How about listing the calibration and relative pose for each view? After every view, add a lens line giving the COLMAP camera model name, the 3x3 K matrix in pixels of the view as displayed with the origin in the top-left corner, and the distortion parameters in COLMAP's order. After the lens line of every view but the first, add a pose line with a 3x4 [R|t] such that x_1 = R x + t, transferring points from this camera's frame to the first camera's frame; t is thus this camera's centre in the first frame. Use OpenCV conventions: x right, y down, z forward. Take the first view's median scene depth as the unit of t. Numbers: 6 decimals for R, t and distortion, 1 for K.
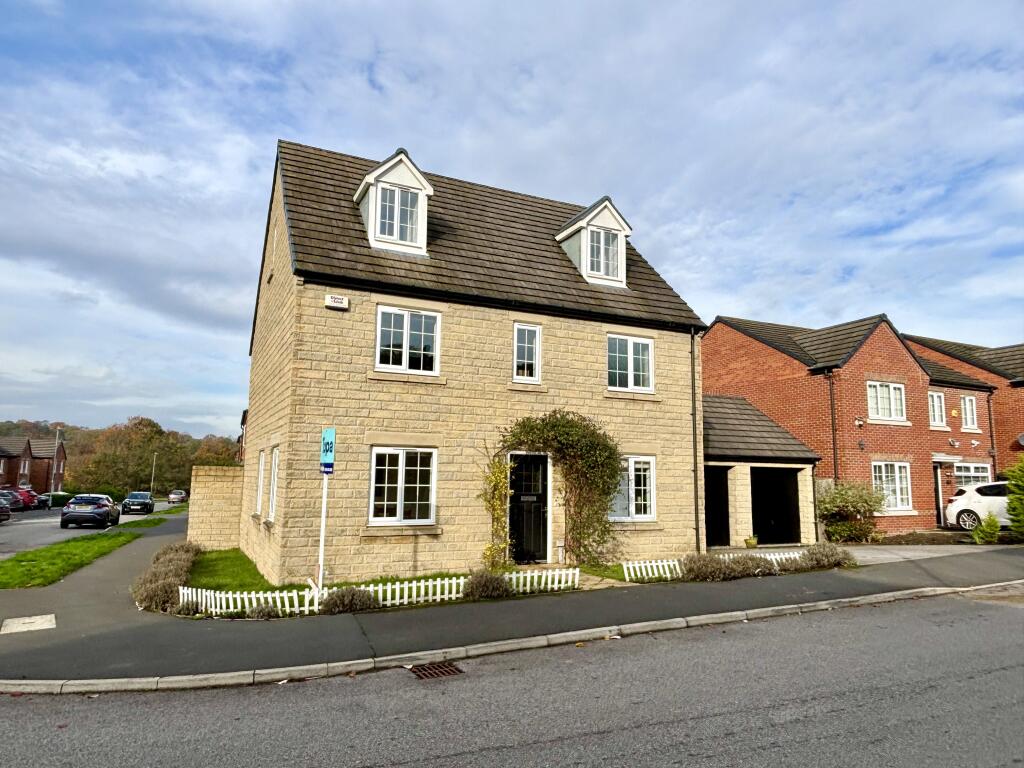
lens RADIAL K [[654.5, 0, 503.1], [0, 654.5, 381.8], [0, 0, 1]] dist [-0.008243, -0.003389]
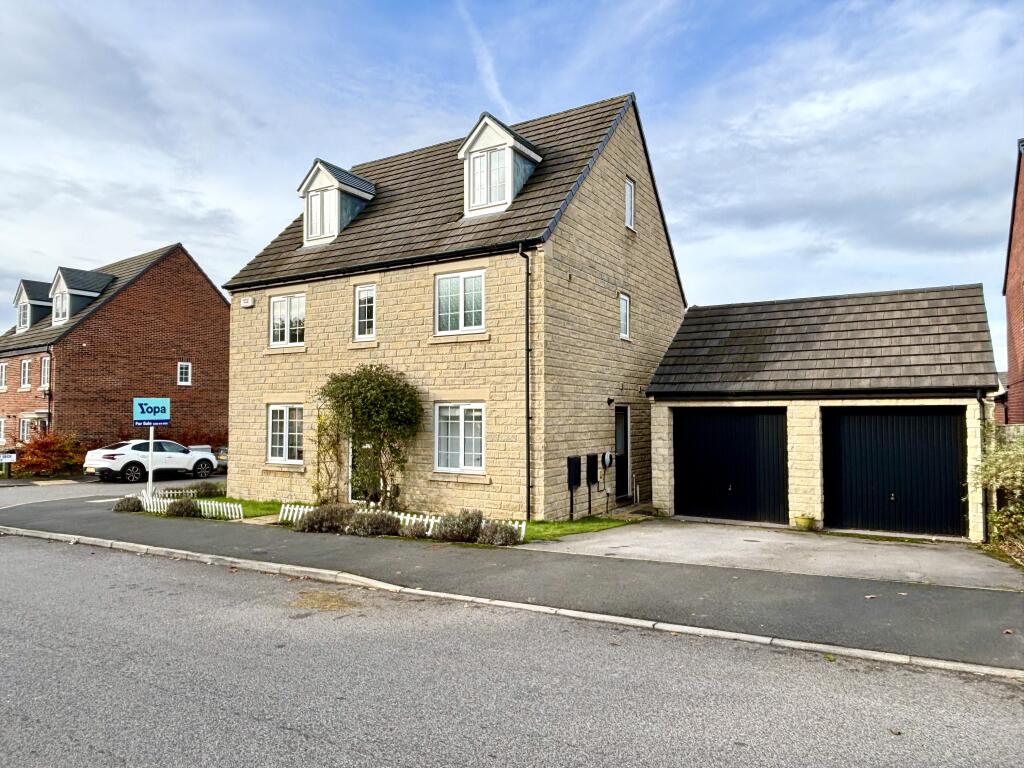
lens RADIAL K [[654.5, 0, 503.4], [0, 654.5, 392.1], [0, 0, 1]] dist [-0.008243, -0.003389]
pose [[0.574049, -0.042828, -0.817700, 1.003018], [0.128617, 0.990951, 0.038390, 0.070807], [0.808656, -0.127208, 0.574363, 0.525715]]
